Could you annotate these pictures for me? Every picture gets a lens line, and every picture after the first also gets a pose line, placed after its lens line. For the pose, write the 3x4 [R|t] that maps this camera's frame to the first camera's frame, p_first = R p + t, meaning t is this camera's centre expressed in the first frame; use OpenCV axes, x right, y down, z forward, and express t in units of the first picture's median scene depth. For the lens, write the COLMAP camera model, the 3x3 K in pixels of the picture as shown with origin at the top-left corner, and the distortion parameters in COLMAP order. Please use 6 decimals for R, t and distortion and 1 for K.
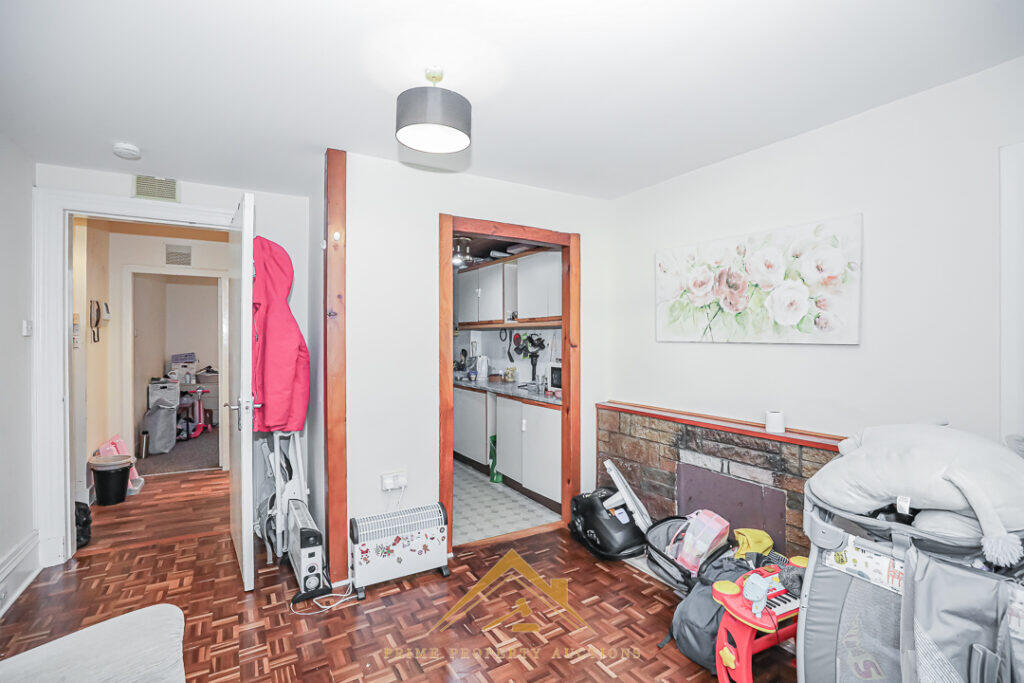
lens RADIAL K [[465.0, 0, 512.0], [0, 465.0, 341.5], [0, 0, 1]] dist [0.000529, 0.000021]
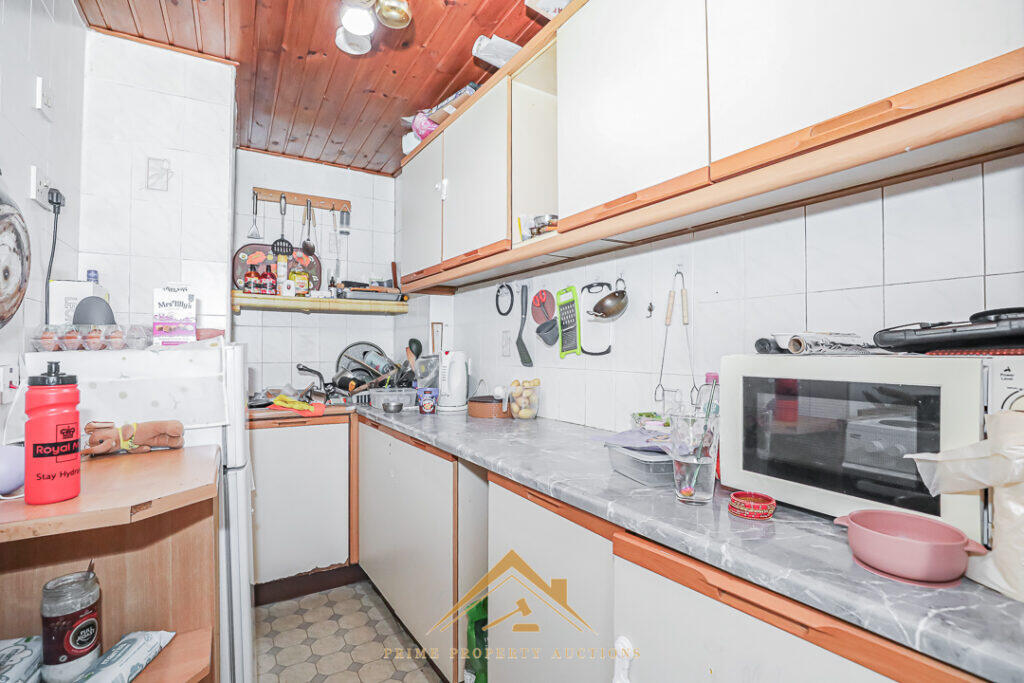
lens RADIAL K [[465.0, 0, 512.0], [0, 465.0, 341.5], [0, 0, 1]] dist [0.000529, 0.000021]
pose [[0.999714, 0.004211, 0.023524, -0.022767], [-0.003540, 0.999587, -0.028509, 0.035431], [-0.023634, 0.028418, 0.999317, 0.619779]]
